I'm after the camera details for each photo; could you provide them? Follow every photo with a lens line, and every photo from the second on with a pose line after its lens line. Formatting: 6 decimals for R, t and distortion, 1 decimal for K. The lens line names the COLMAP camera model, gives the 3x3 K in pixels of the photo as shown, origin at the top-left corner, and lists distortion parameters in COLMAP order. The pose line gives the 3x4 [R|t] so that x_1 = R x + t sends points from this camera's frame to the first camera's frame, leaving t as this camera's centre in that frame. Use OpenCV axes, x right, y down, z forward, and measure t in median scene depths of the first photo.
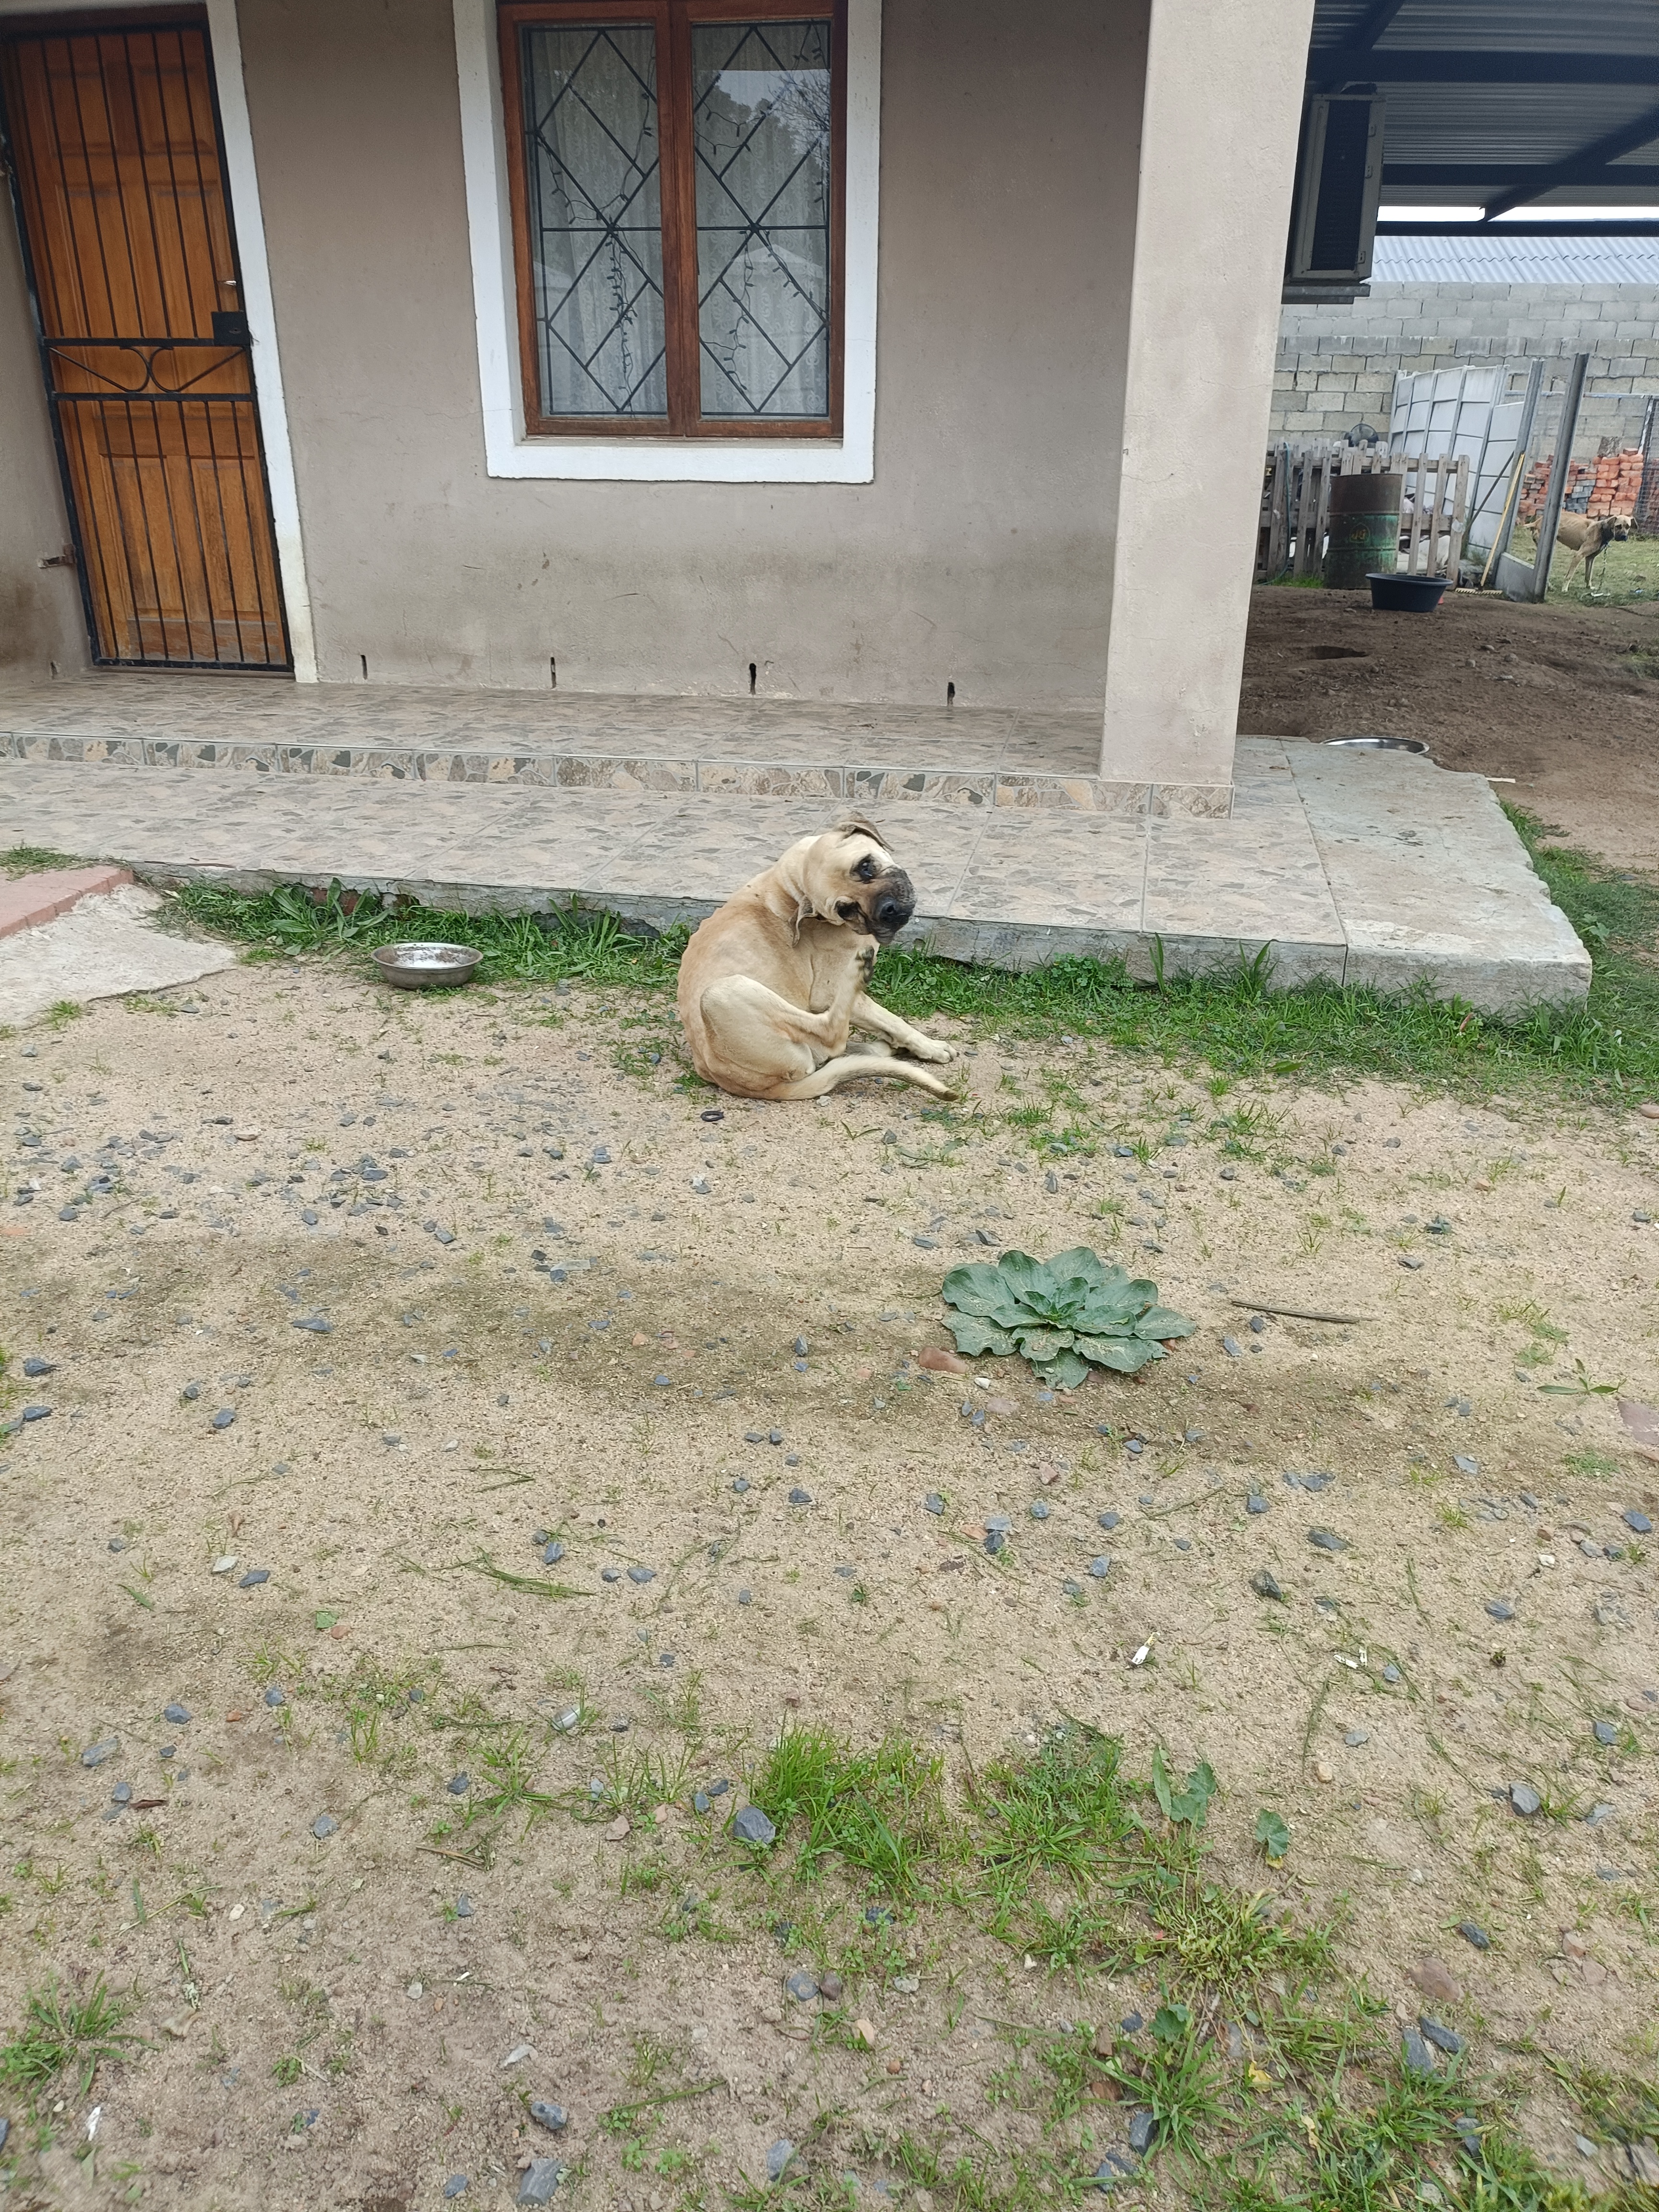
lens RADIAL K [[1609.4, 0, 836.6], [0, 1609.4, 1098.7], [0, 0, 1]] dist [0.039793, -0.024378]
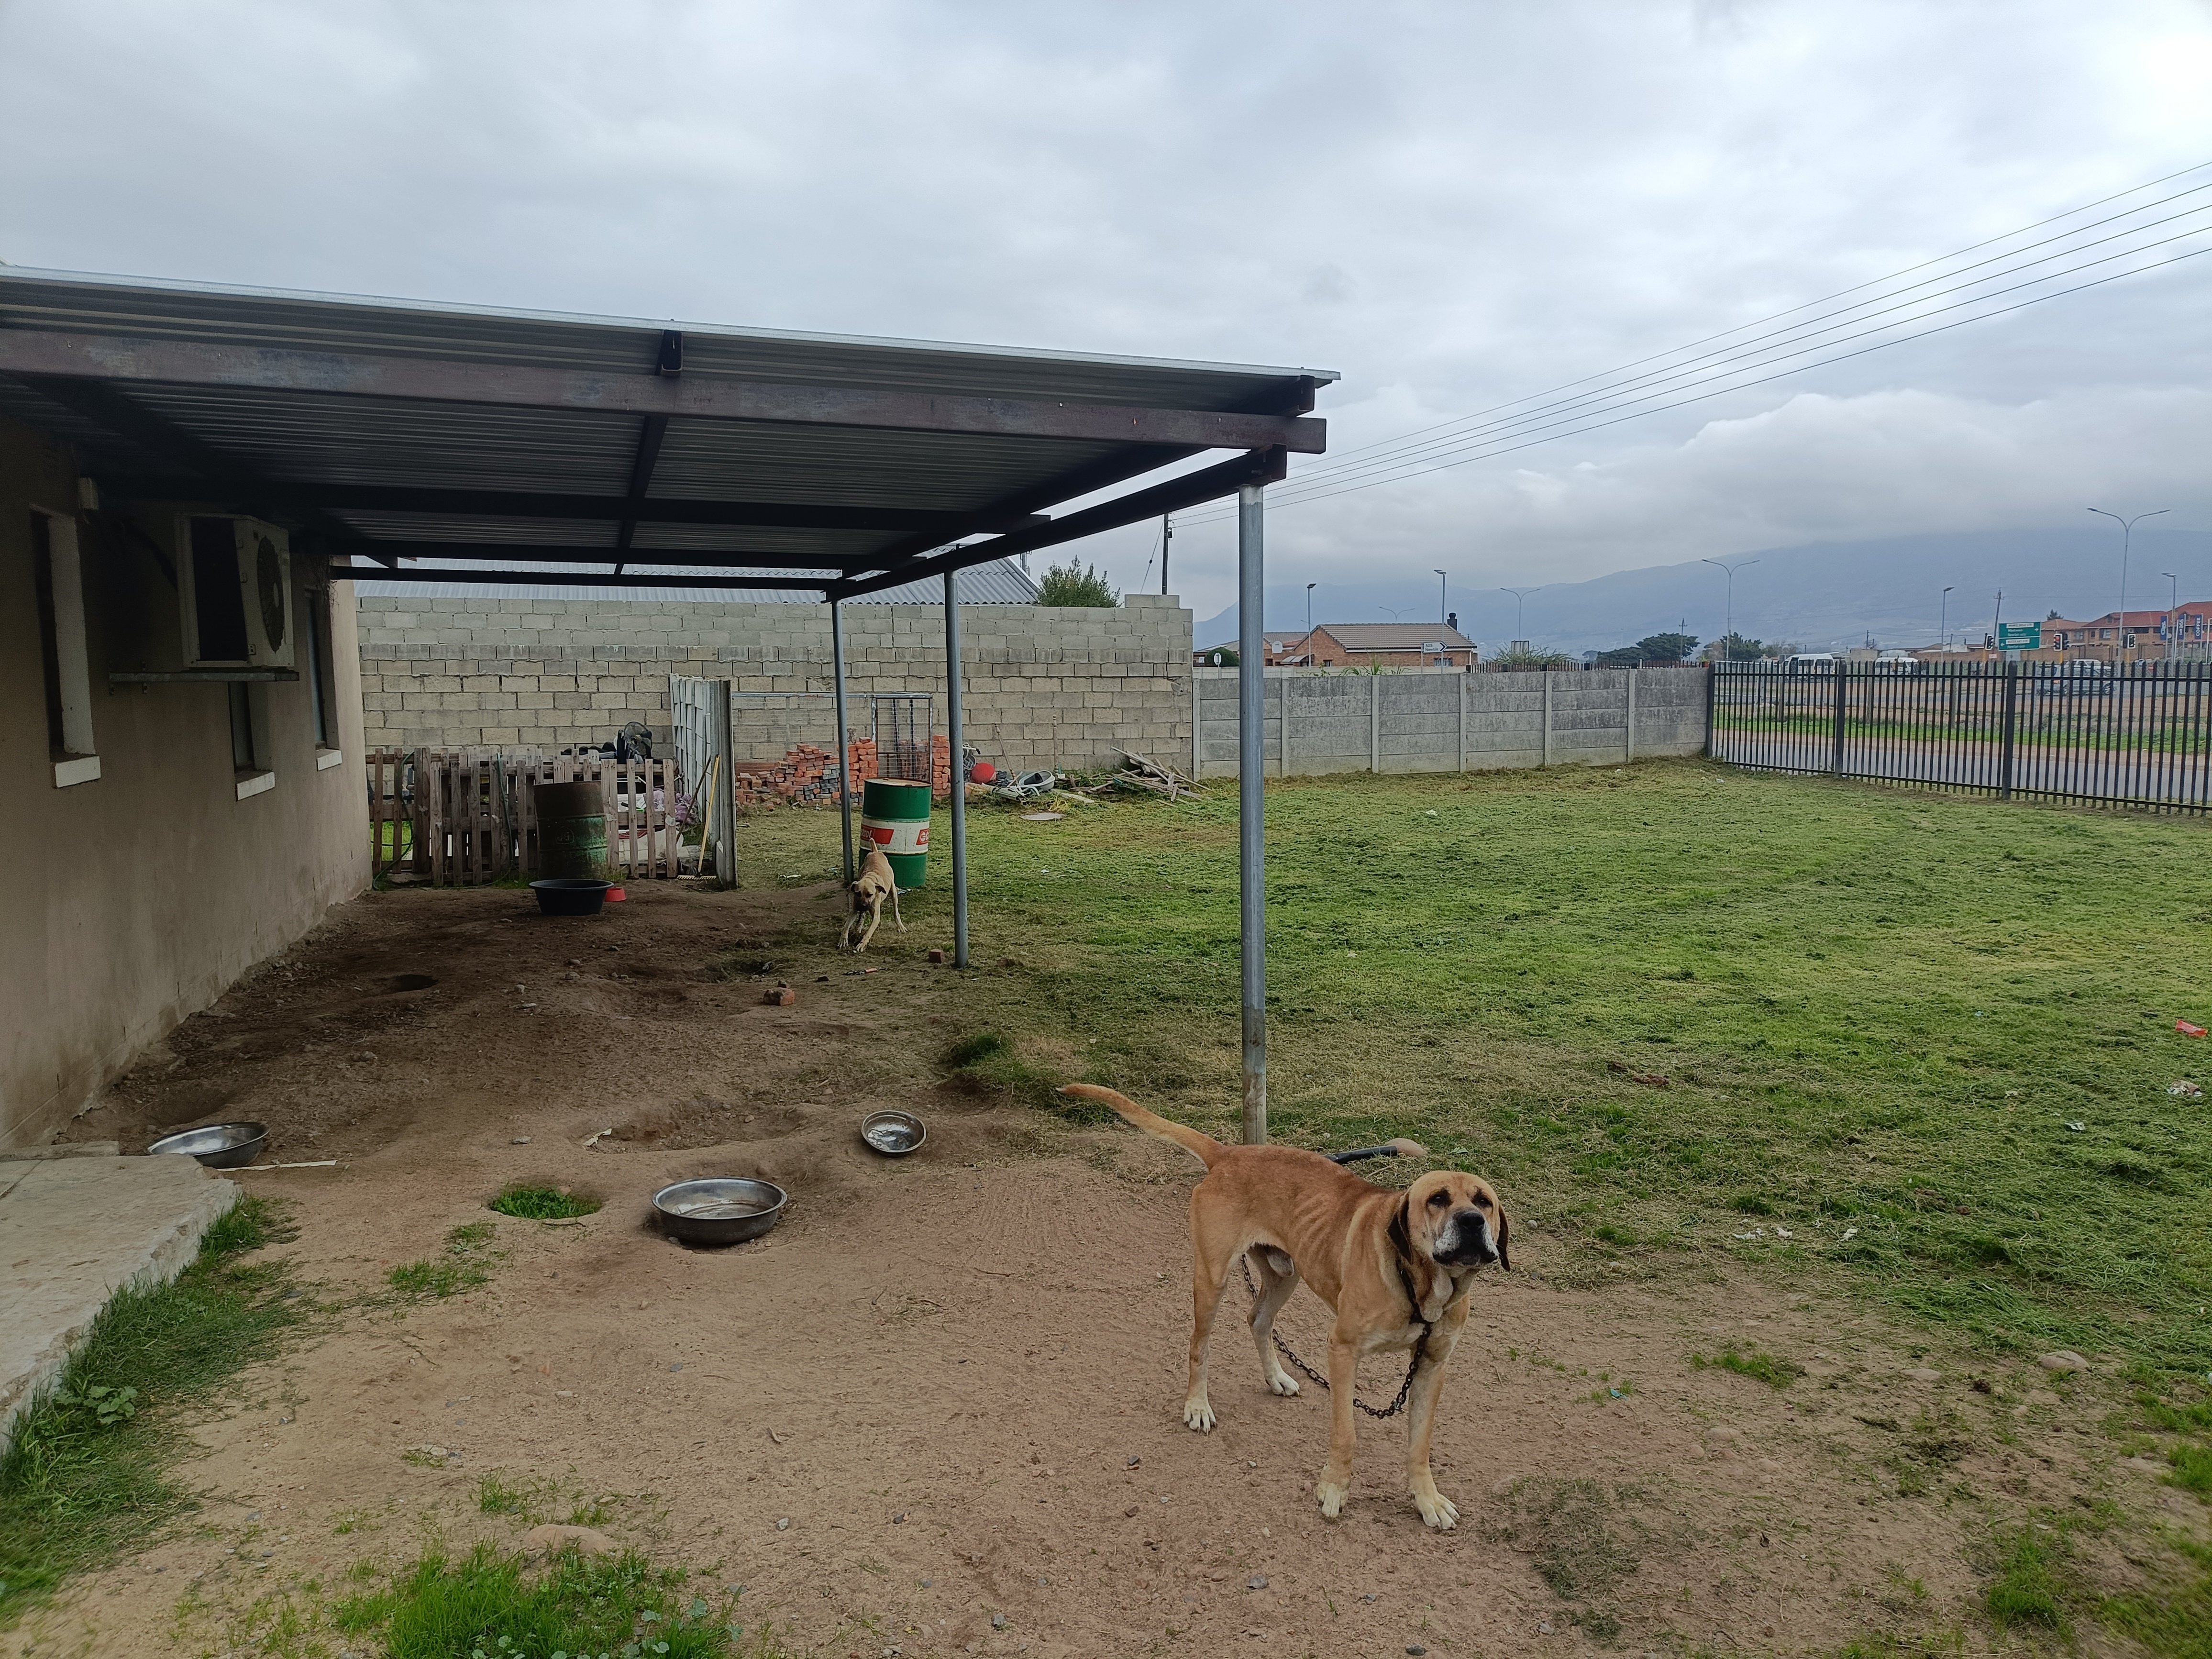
lens RADIAL K [[1614.2, 0, 1101.7], [0, 1614.2, 818.0], [0, 0, 1]] dist [0.048553, -0.027141]
pose [[0.894847, -0.059379, 0.442407, 0.697731], [0.191983, 0.945958, -0.261354, -0.080547], [-0.402979, 0.318806, 0.857887, -0.157164]]
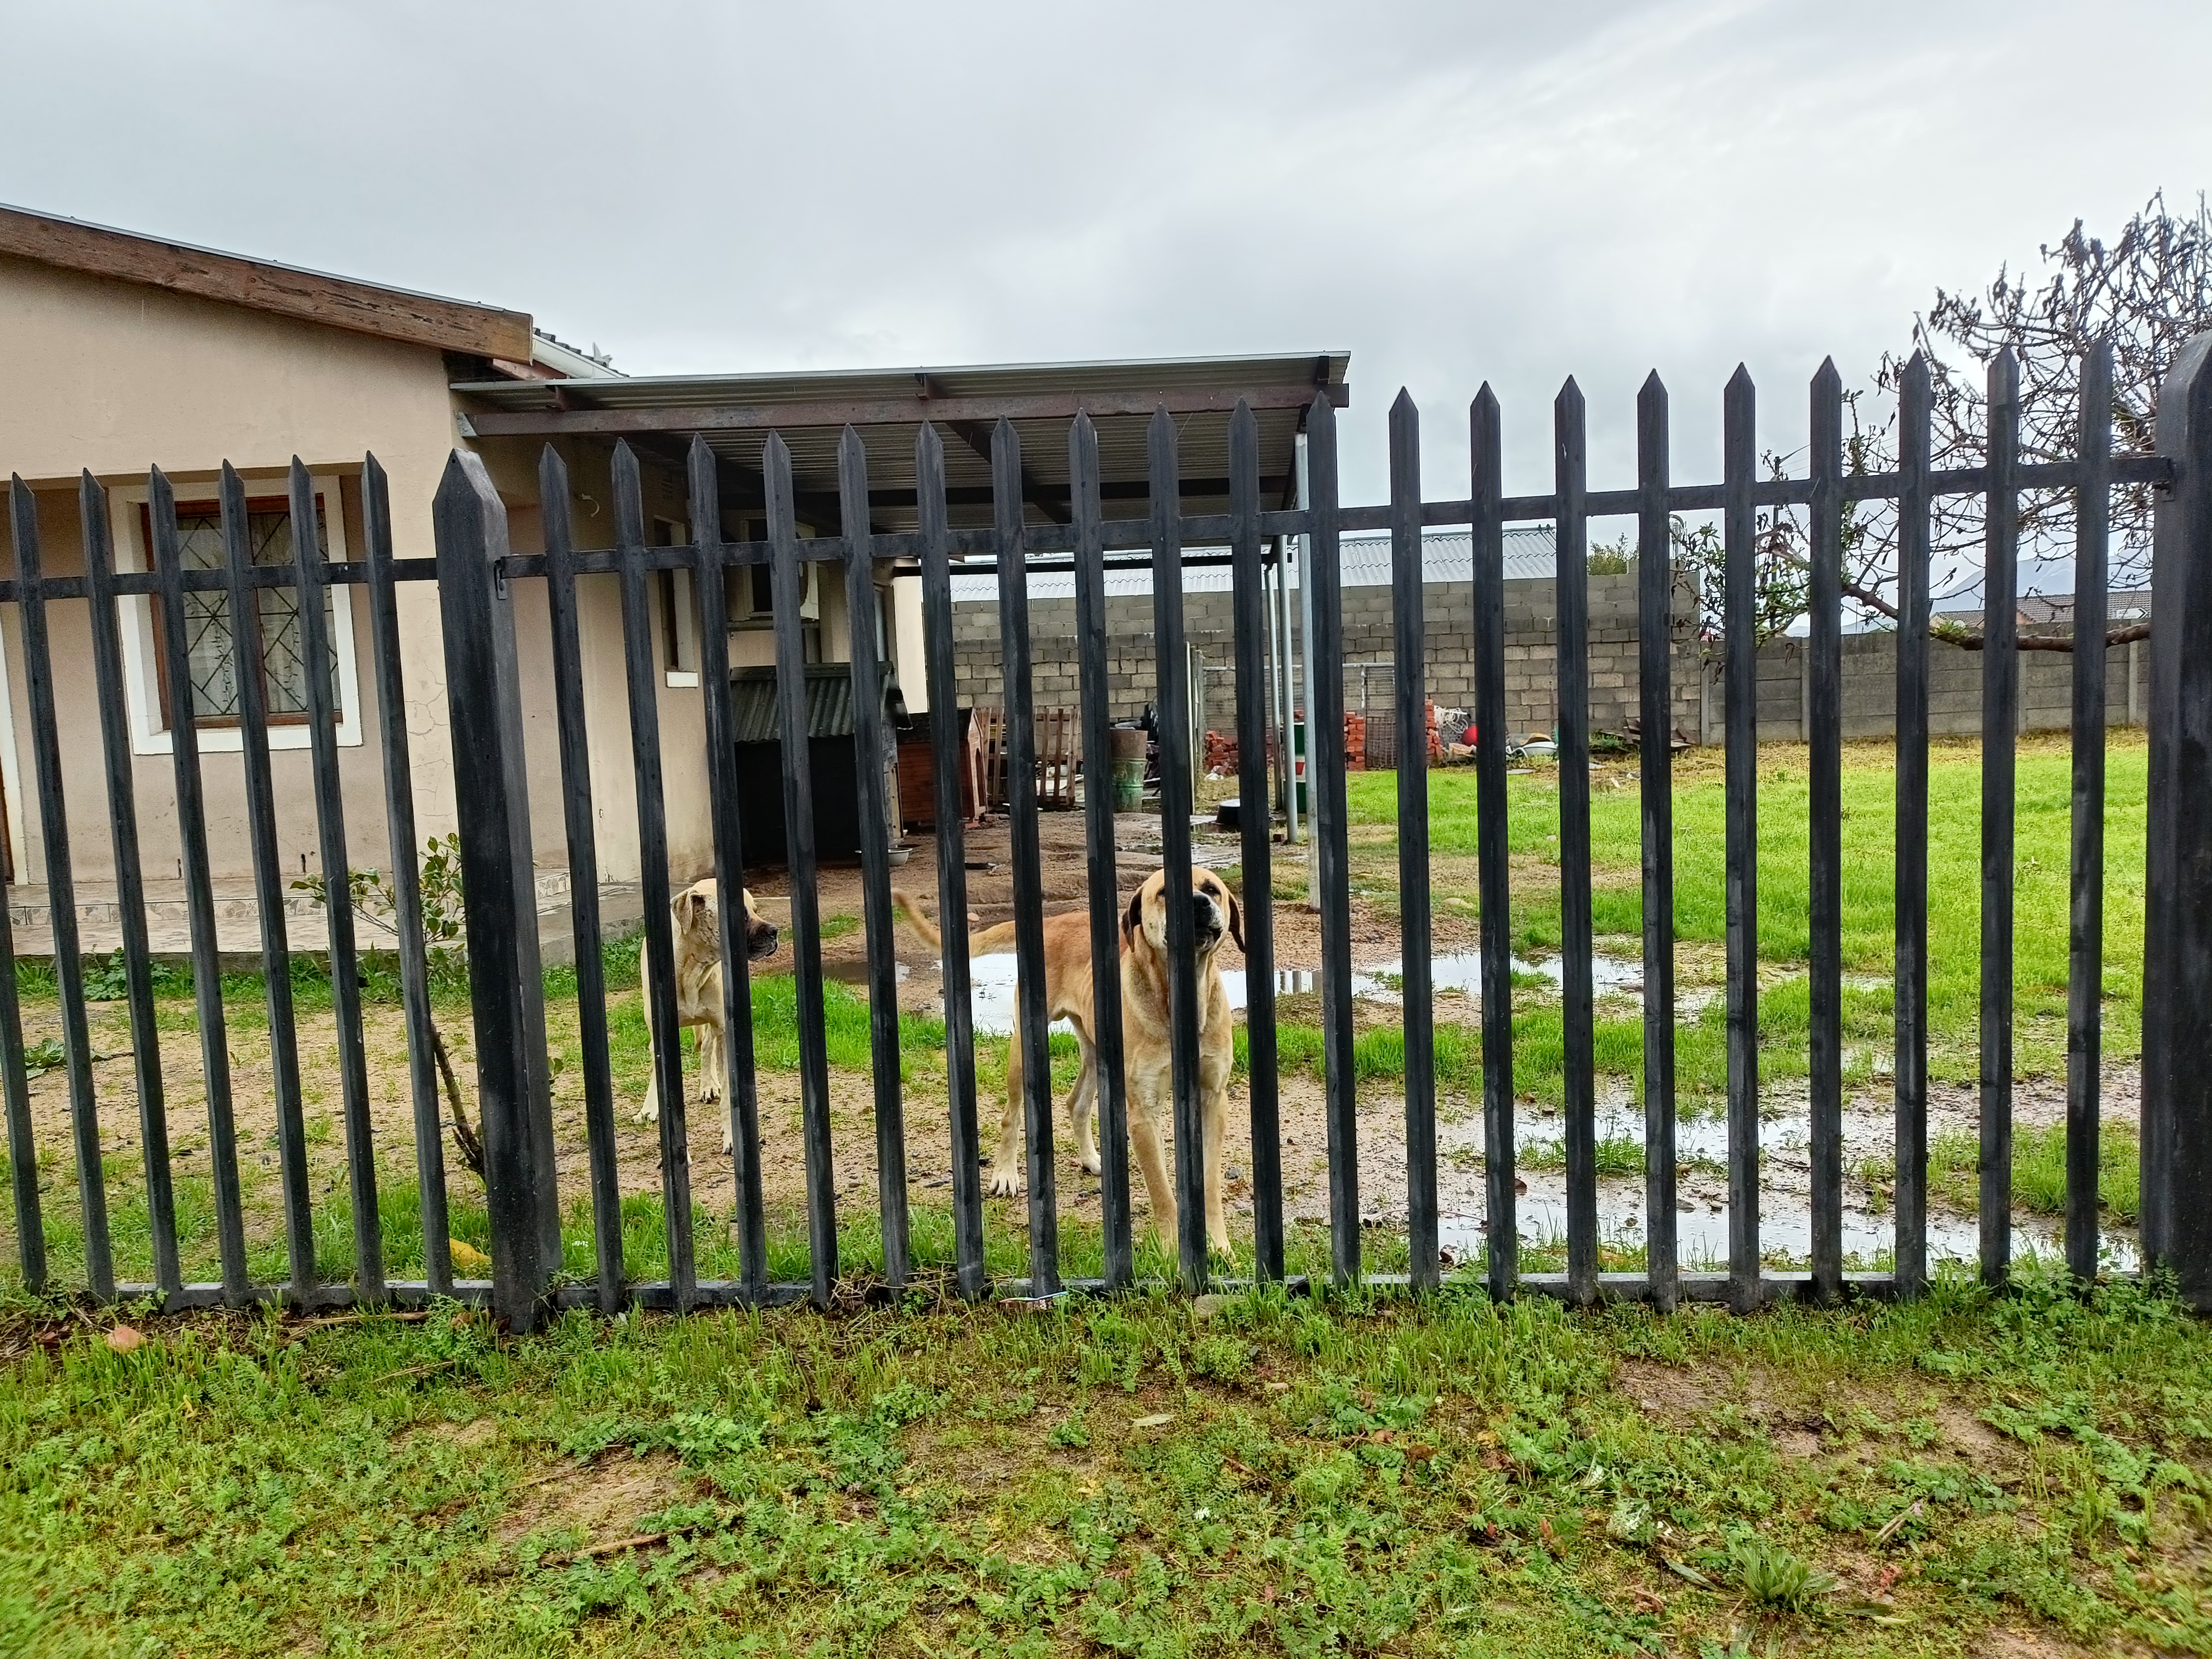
lens RADIAL K [[1627.0, 0, 1097.9], [0, 1627.0, 867.2], [0, 0, 1]] dist [0.050618, -0.000835]
pose [[0.996069, -0.059752, 0.065391, 1.040115], [0.076447, 0.952788, -0.293856, 0.472174], [-0.044746, 0.297700, 0.953610, -0.982954]]
